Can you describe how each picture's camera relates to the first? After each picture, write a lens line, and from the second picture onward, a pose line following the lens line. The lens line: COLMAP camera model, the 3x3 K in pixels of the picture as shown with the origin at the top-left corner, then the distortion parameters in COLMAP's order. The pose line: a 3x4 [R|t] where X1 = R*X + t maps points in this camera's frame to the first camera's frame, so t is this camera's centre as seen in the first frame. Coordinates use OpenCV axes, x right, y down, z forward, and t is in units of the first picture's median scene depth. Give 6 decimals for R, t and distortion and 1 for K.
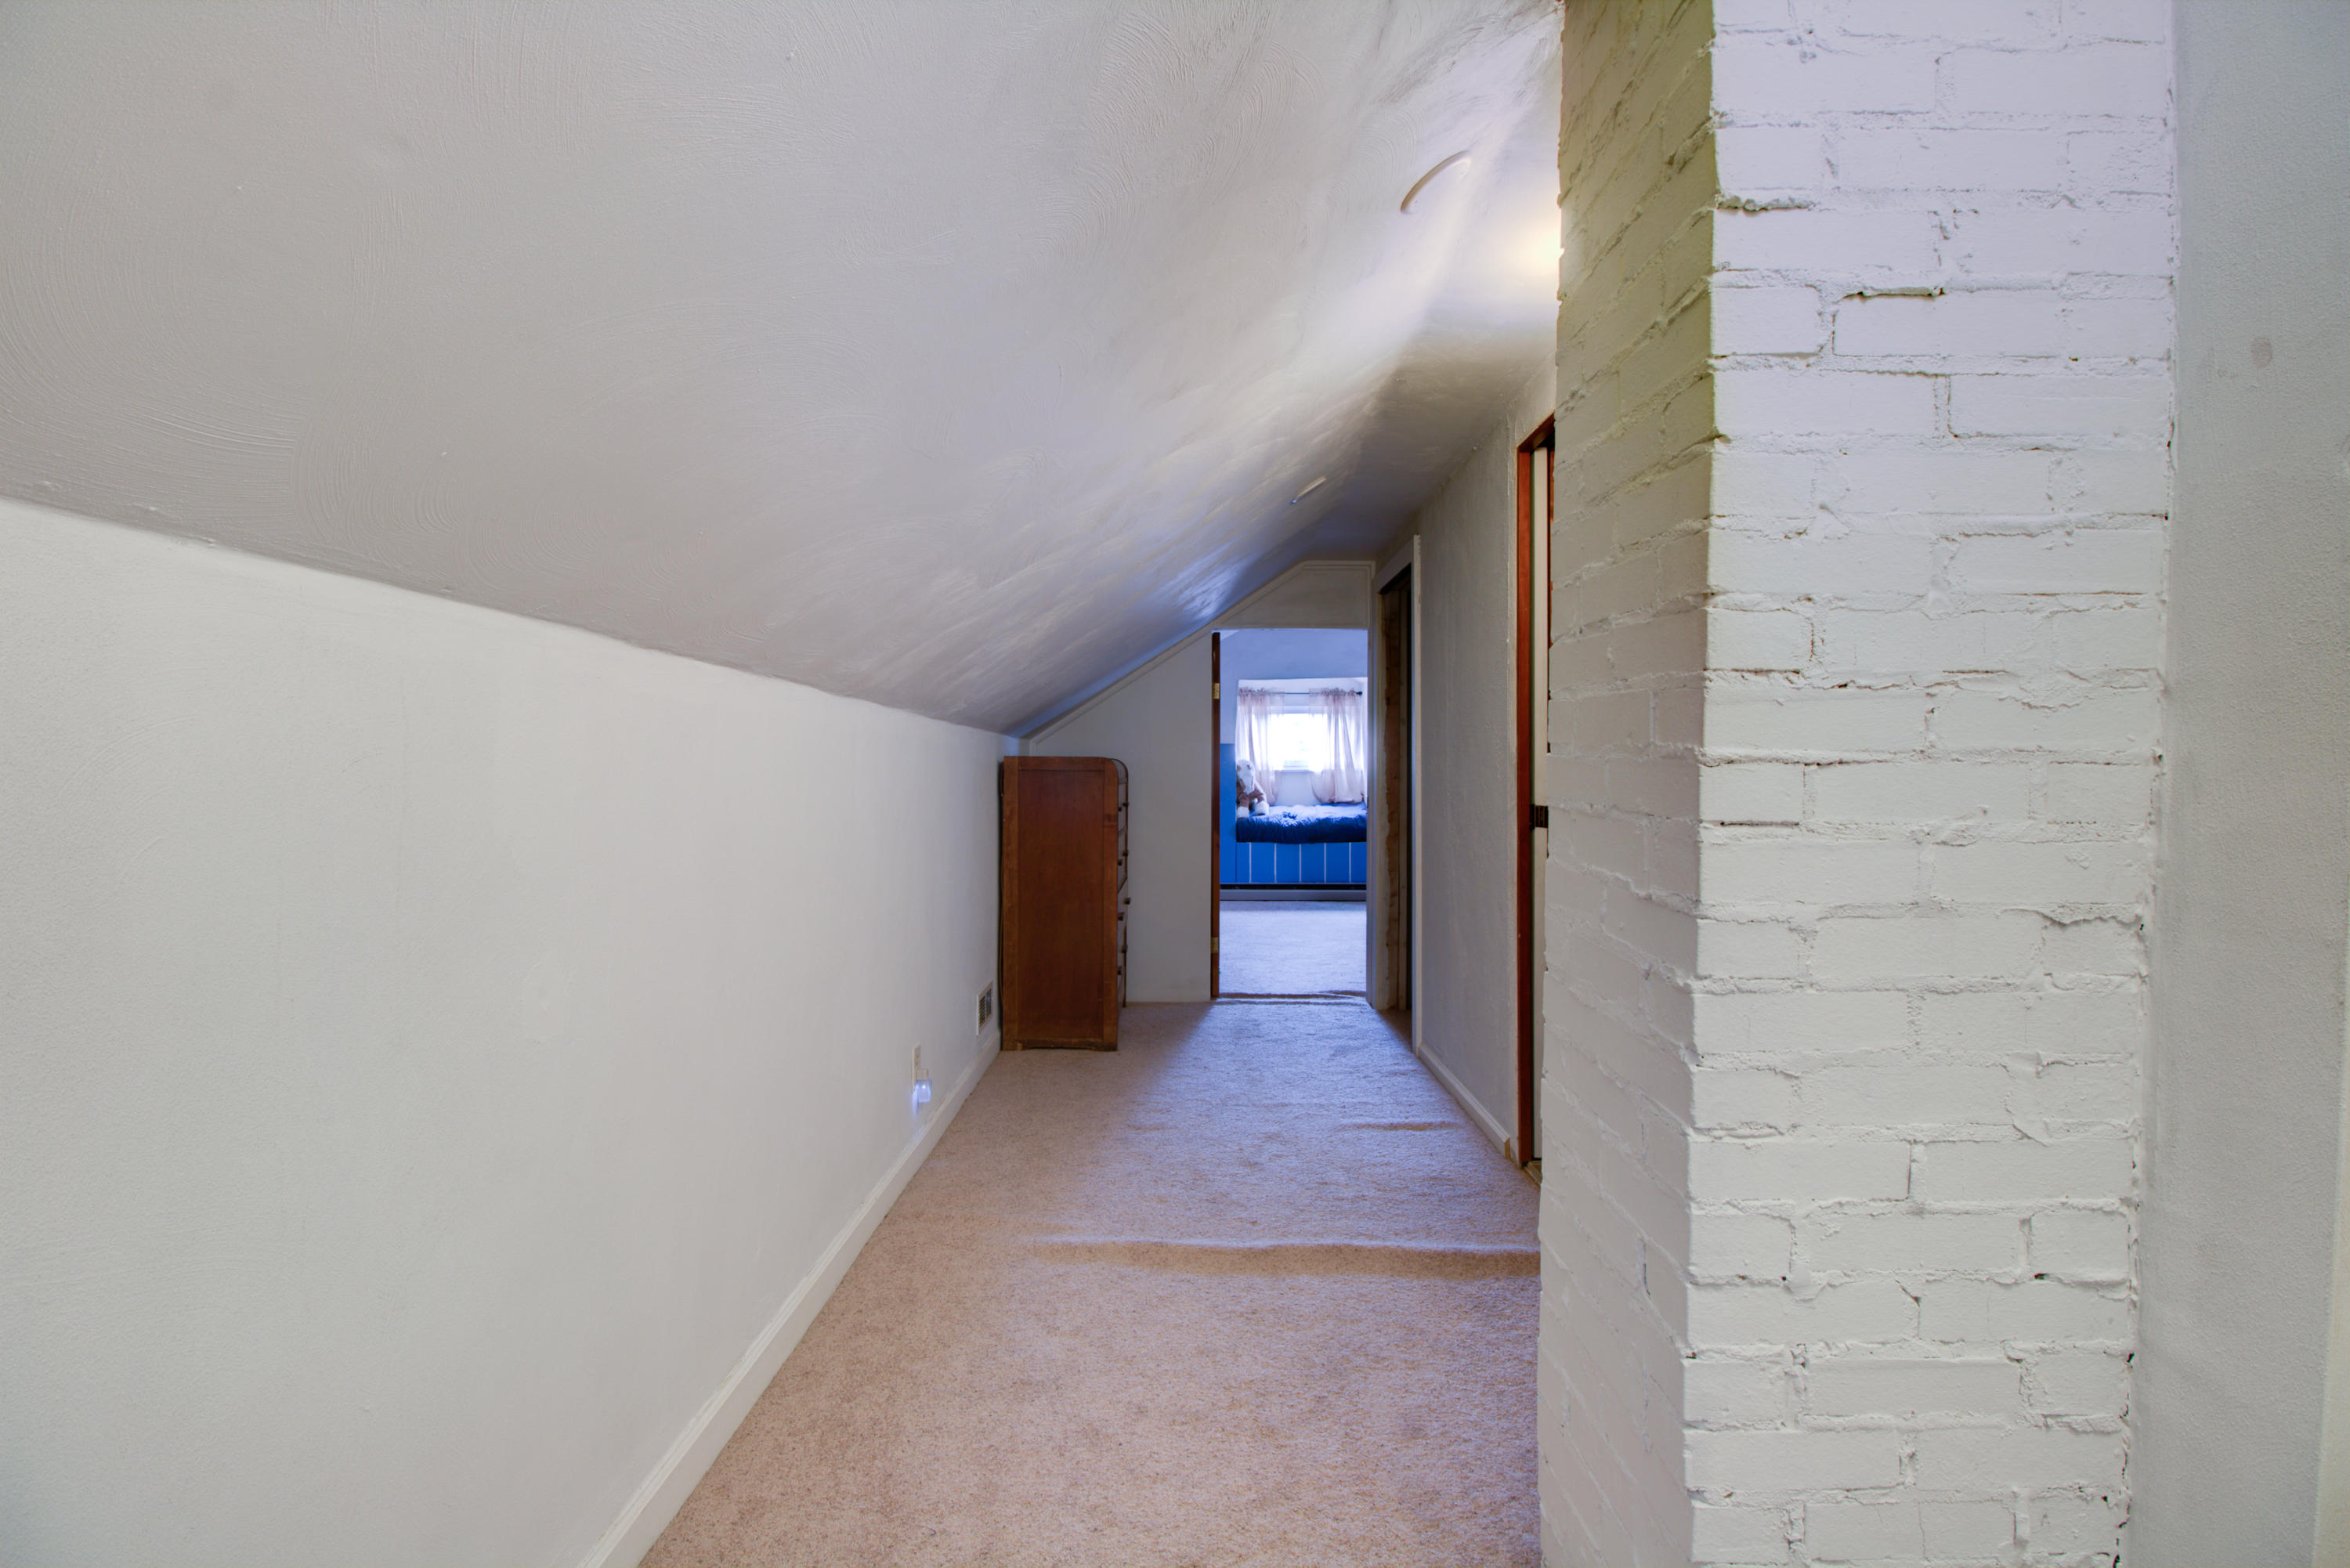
lens RADIAL K [[1079.7, 0, 1181.1], [0, 1079.7, 786.3], [0, 0, 1]] dist [-0.003815, -0.010416]
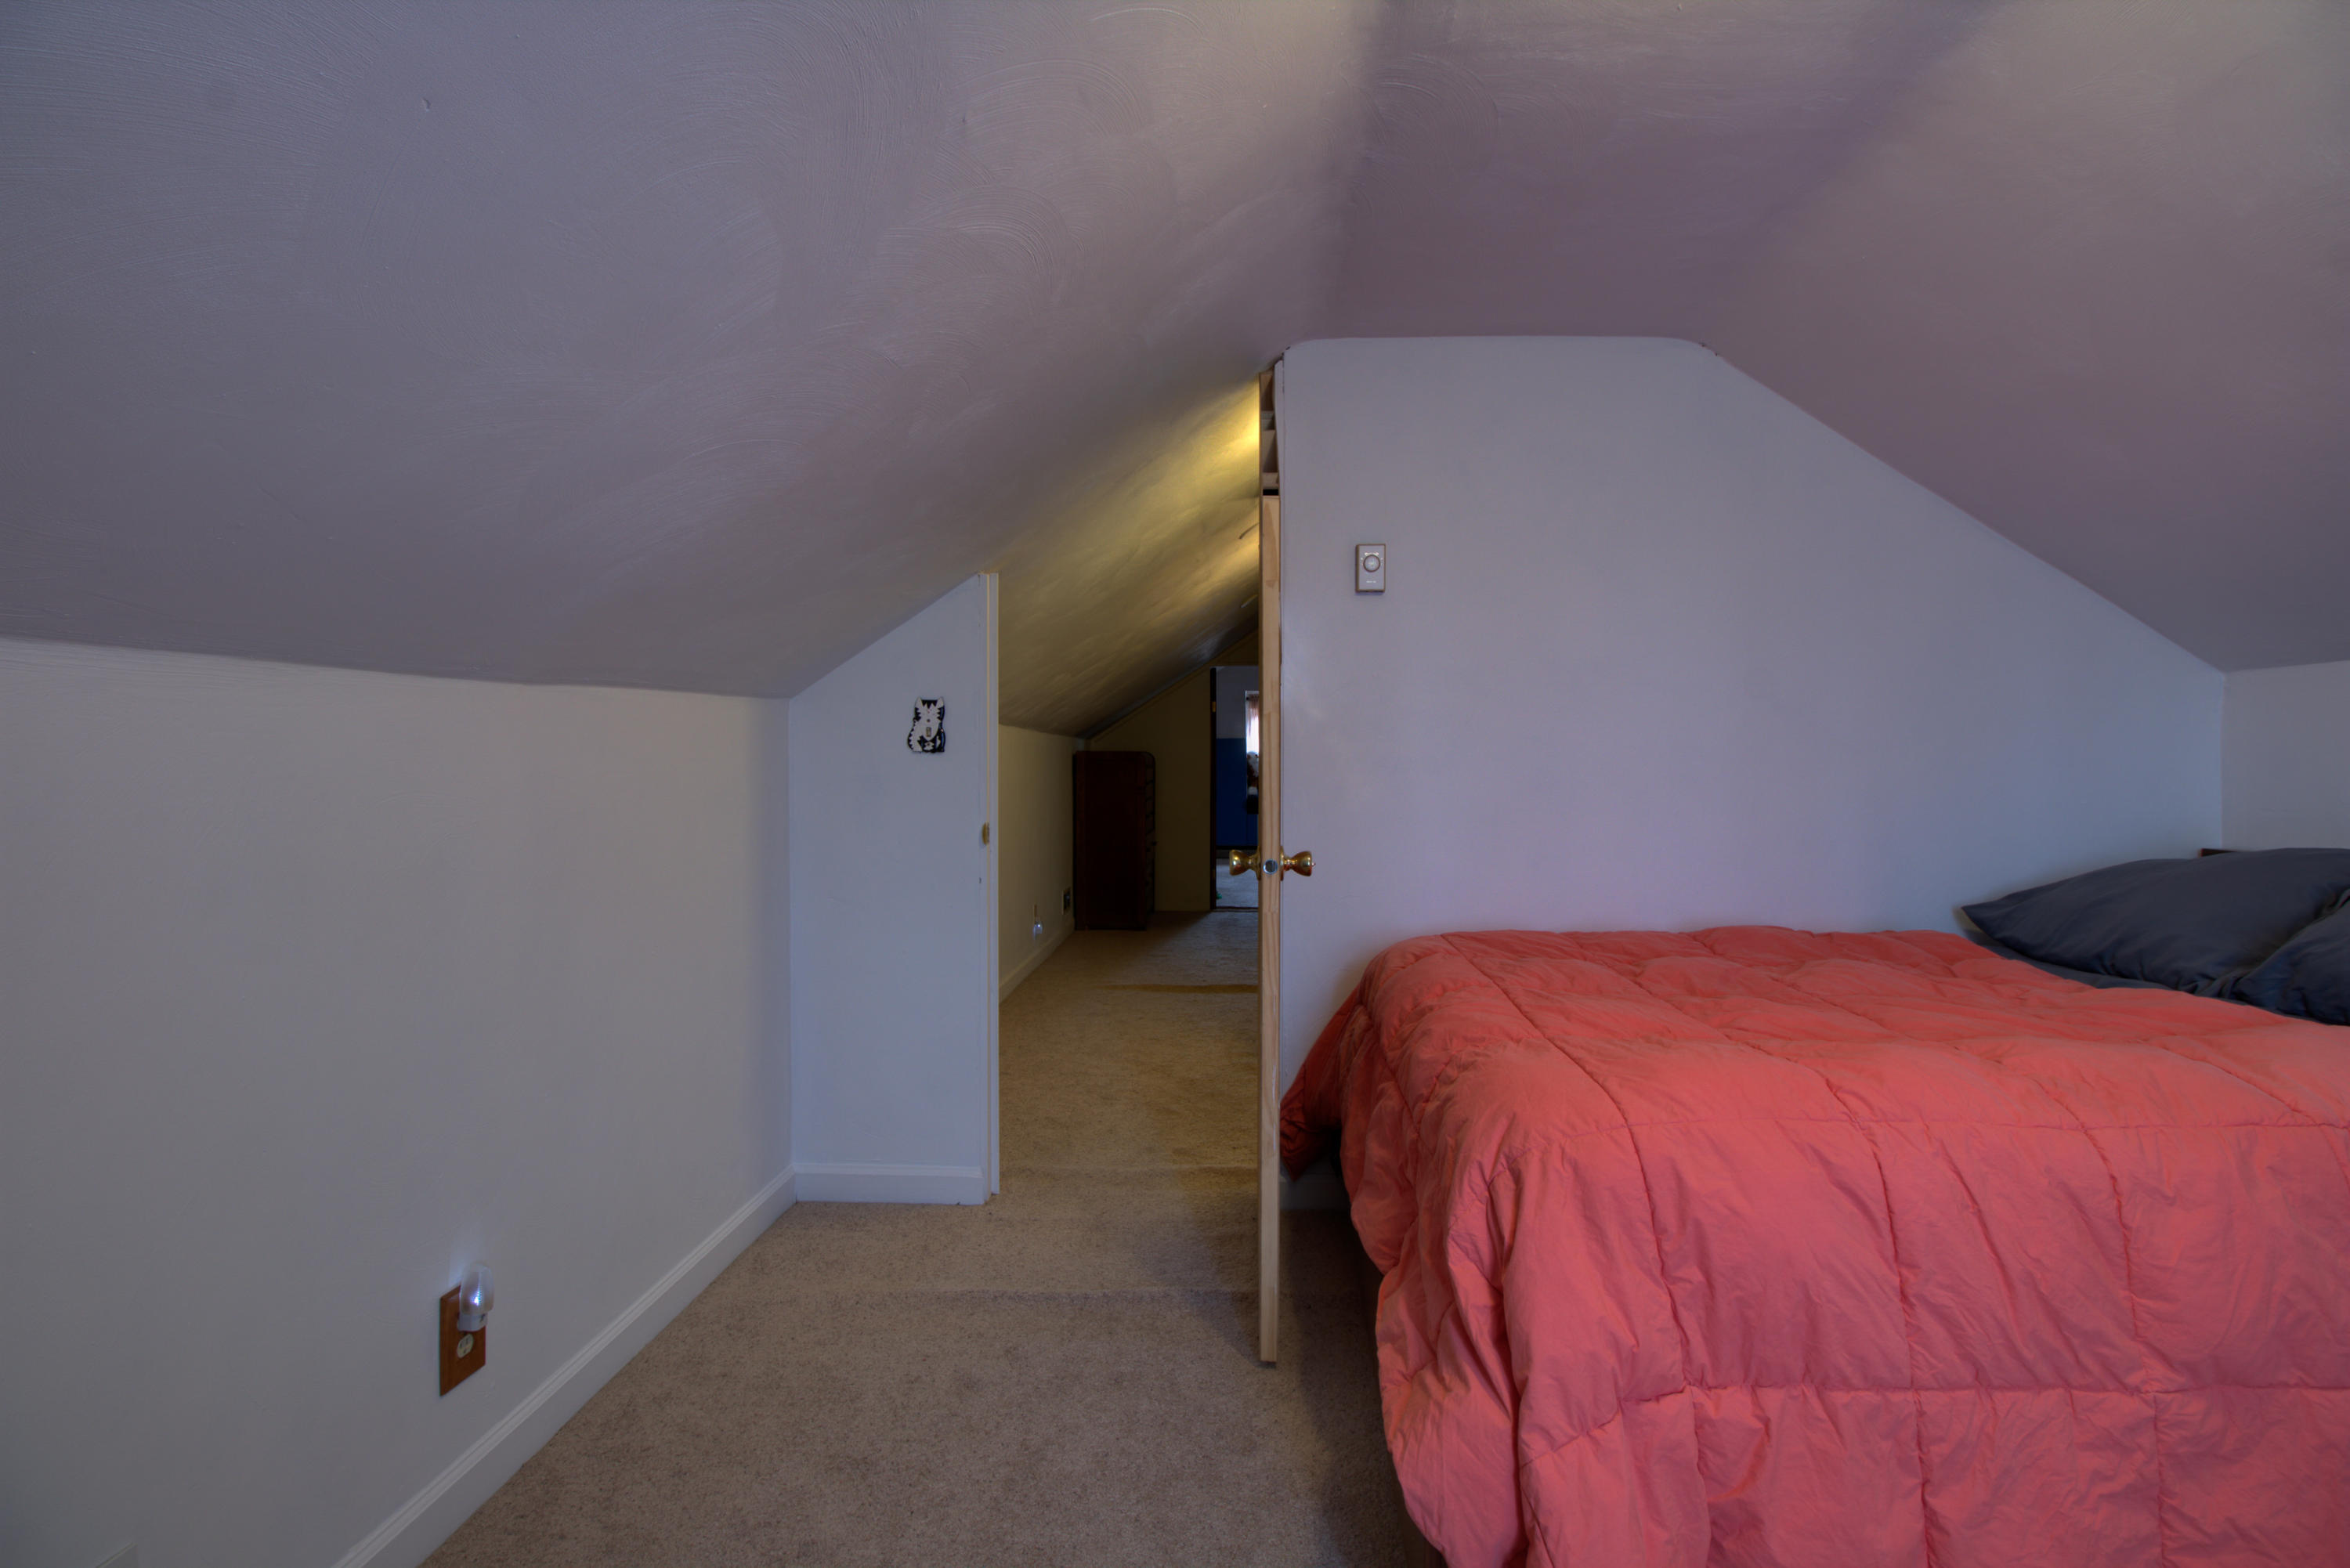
lens RADIAL K [[1079.7, 0, 1171.8], [0, 1079.7, 776.7], [0, 0, 1]] dist [-0.003815, -0.010416]
pose [[0.998192, -0.005502, -0.059851, 0.070812], [0.005577, 0.999984, 0.001089, 0.009019], [0.059844, -0.001421, 0.998207, -0.563442]]
